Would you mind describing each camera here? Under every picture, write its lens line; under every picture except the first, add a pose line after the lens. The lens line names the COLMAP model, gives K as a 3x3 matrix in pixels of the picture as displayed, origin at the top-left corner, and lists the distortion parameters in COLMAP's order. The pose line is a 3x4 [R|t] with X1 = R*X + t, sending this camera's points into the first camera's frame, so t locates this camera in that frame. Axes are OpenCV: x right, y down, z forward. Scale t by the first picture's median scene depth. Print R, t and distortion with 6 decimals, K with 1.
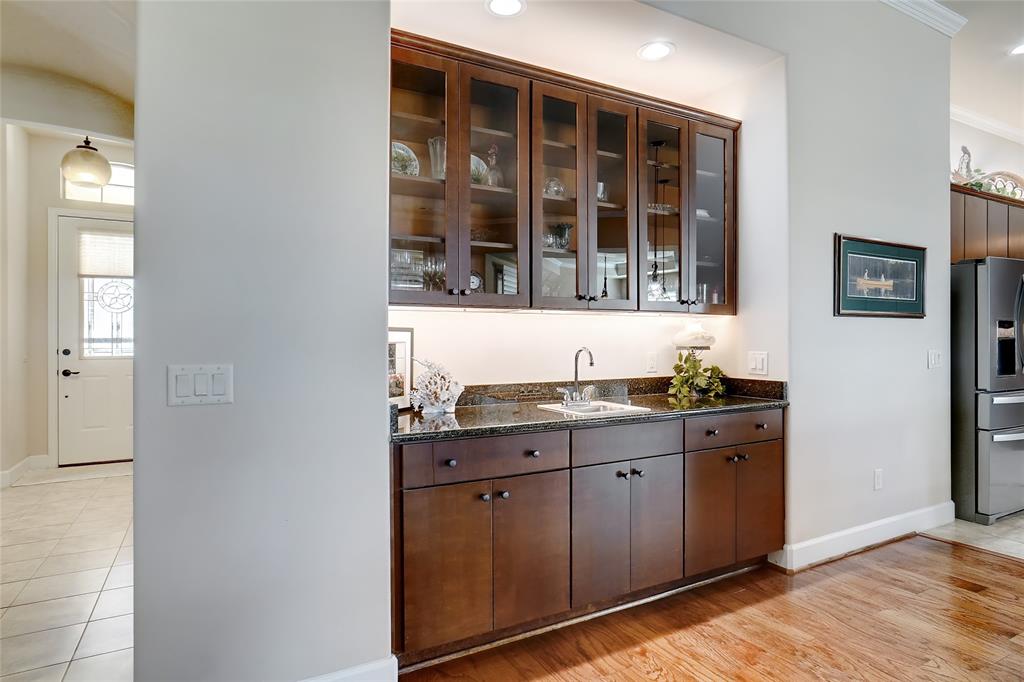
lens RADIAL K [[549.5, 0, 512.0], [0, 549.5, 341.0], [0, 0, 1]] dist [-0.000014, 0.003936]
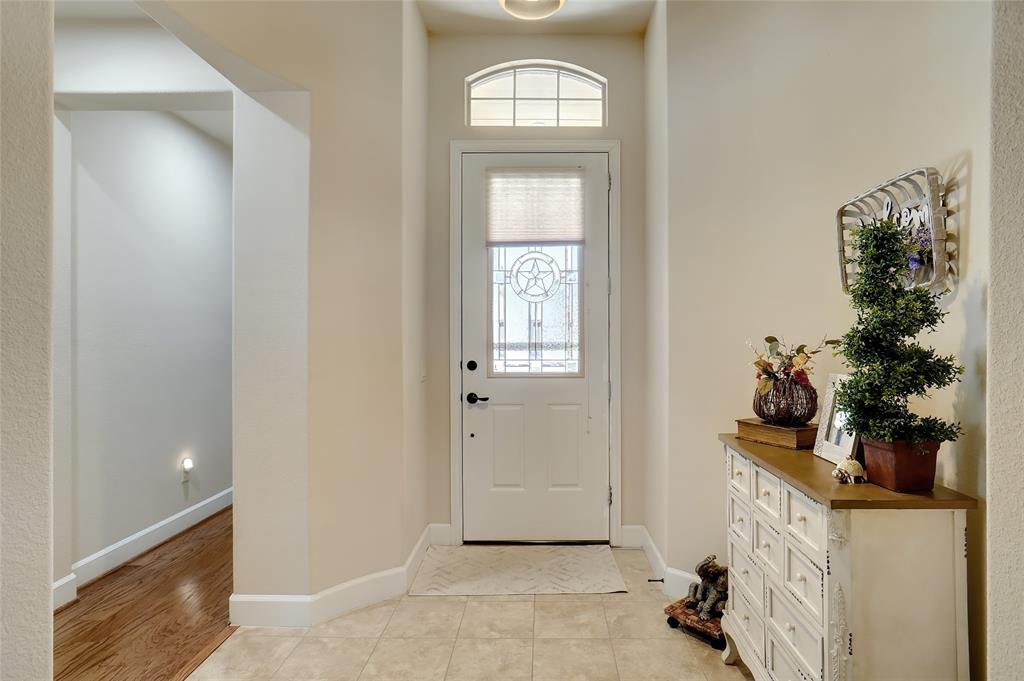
lens RADIAL K [[553.1, 0, 520.9], [0, 553.1, 346.6], [0, 0, 1]] dist [-0.001961, 0.001720]
pose [[0.859352, -0.008168, -0.511320, -0.427943], [0.003884, 0.999948, -0.009447, 0.004820], [0.511371, 0.006132, 0.859338, 0.472827]]
